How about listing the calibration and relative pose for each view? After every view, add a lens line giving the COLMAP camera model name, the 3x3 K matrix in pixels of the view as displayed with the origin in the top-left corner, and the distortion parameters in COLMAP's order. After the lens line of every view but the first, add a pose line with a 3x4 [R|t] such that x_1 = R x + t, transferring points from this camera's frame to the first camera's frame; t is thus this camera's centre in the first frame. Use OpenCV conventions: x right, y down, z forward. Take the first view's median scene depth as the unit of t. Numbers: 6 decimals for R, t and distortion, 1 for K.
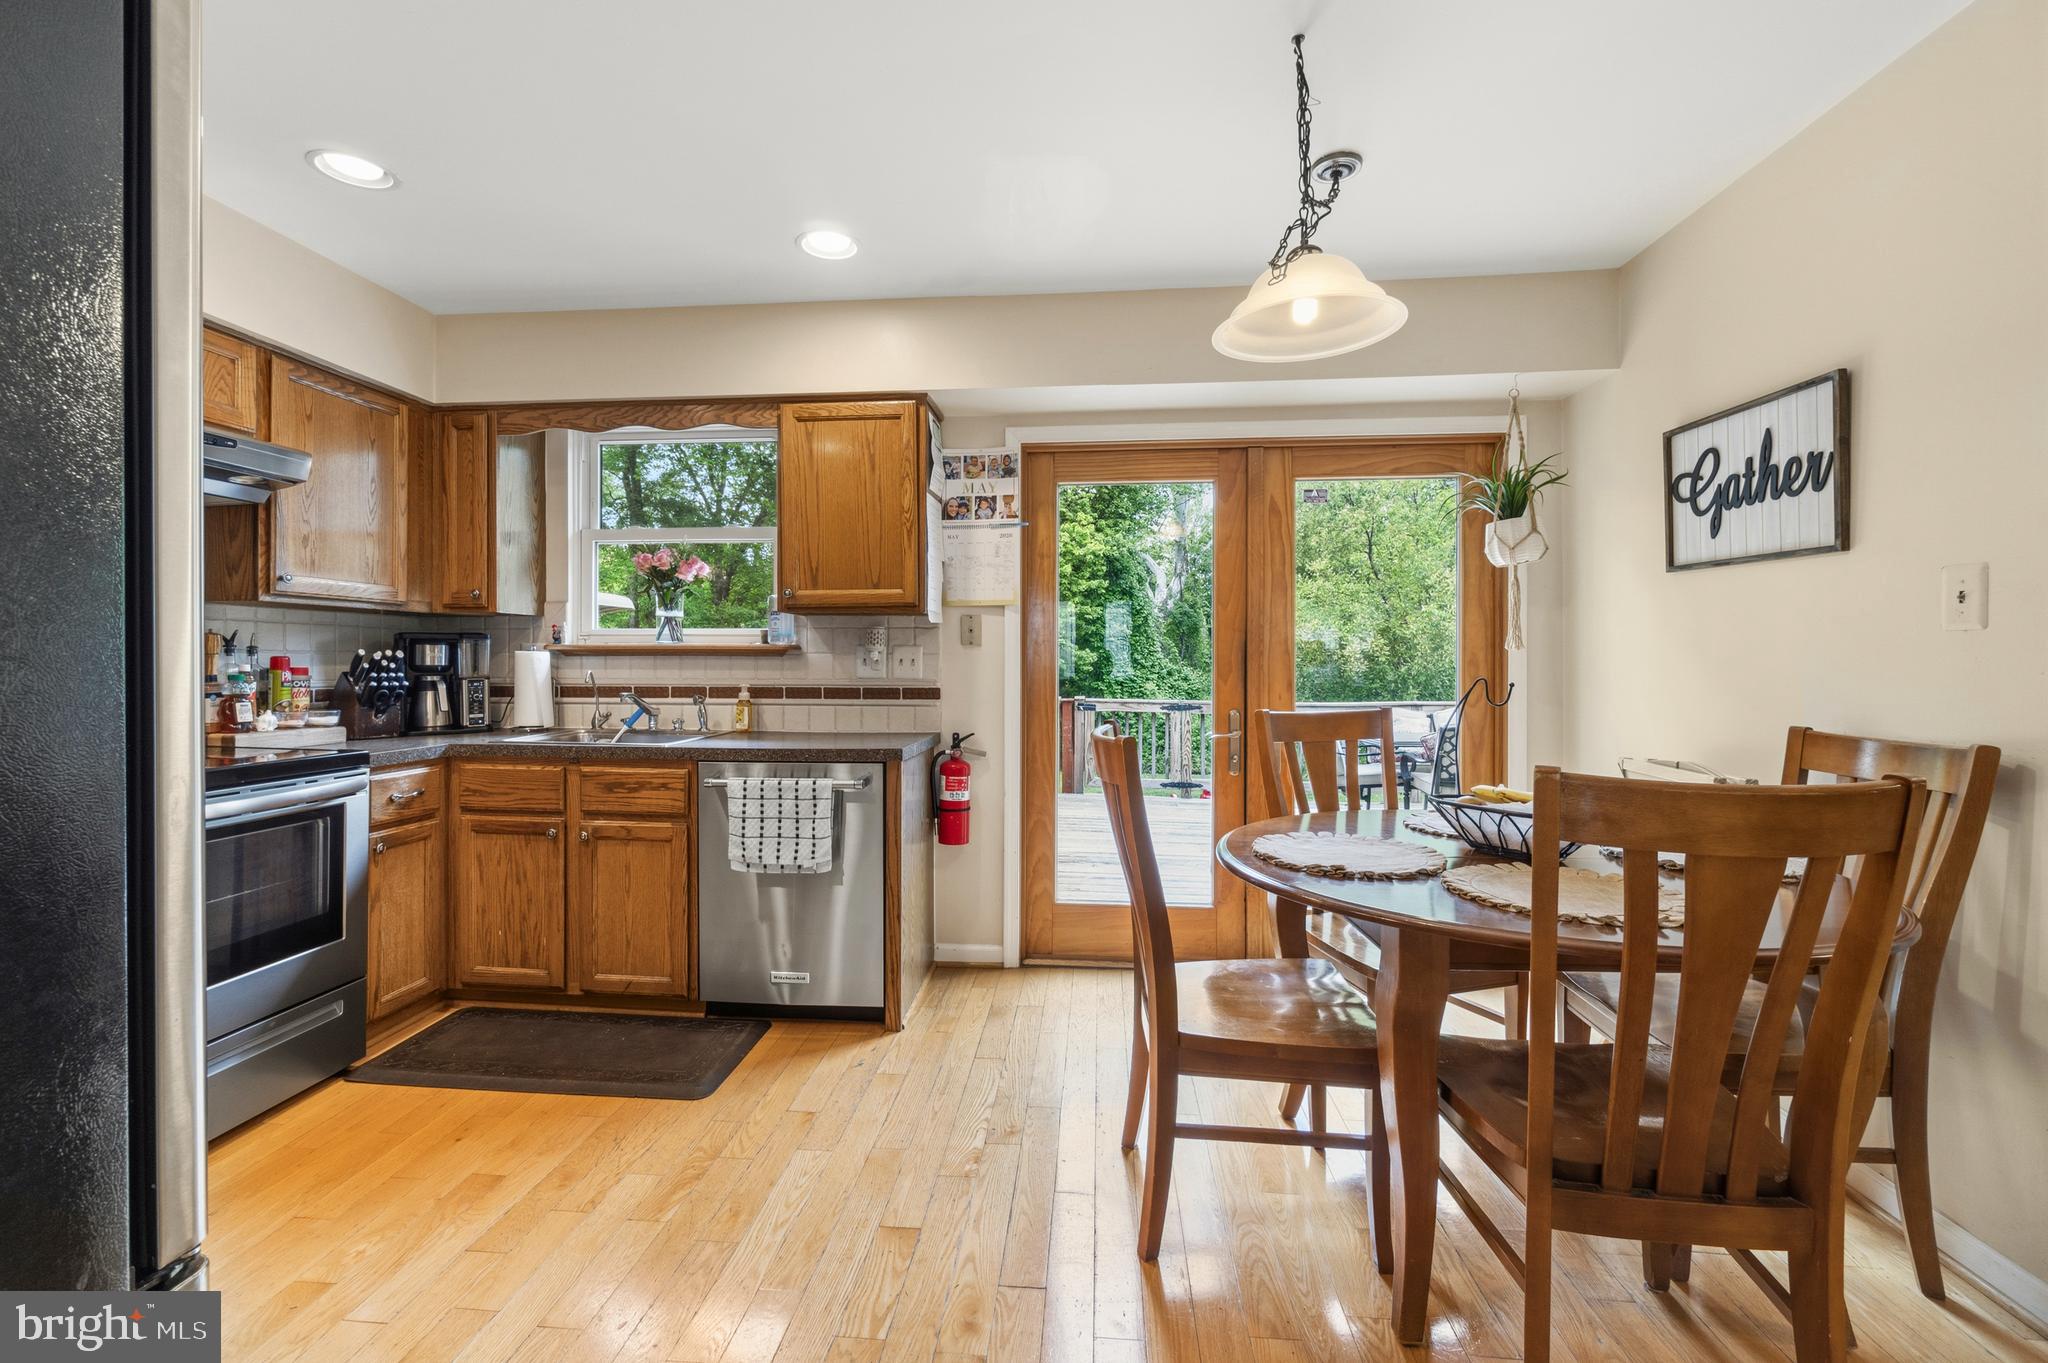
lens RADIAL K [[884.9, 0, 1013.4], [0, 884.9, 664.5], [0, 0, 1]] dist [-0.001981, 0.000064]
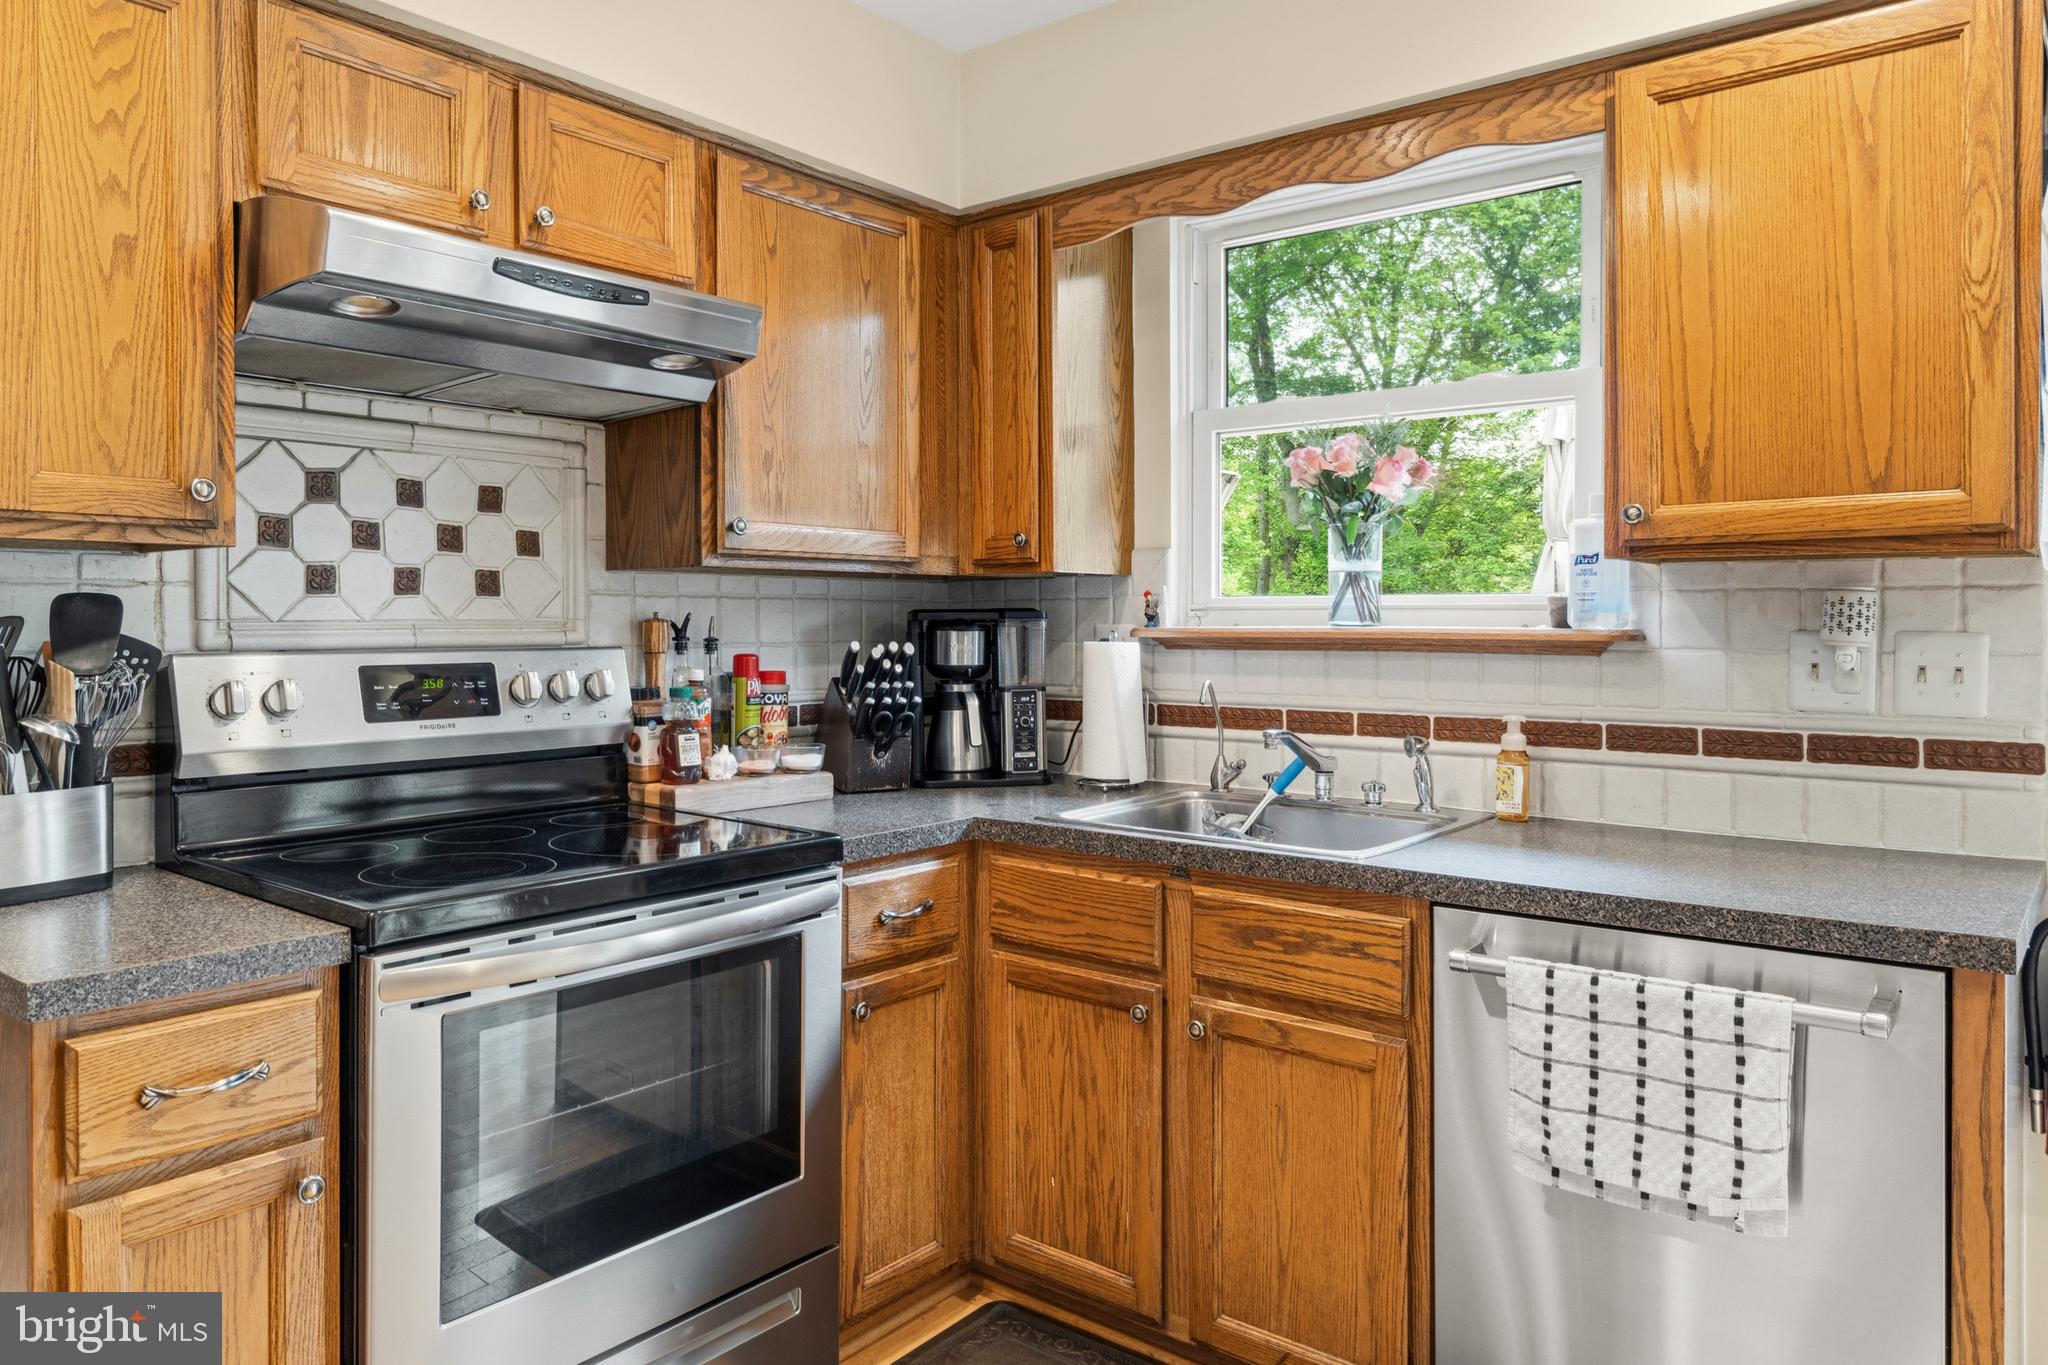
lens RADIAL K [[1345.6, 0, 1020.5], [0, 1345.6, 617.6], [0, 0, 1]] dist [-0.009606, -0.001487]
pose [[0.835099, -0.002765, -0.550092, -0.150365], [0.000095, 0.999988, -0.004883, -0.028459], [0.550099, 0.004025, 0.835089, 0.308700]]
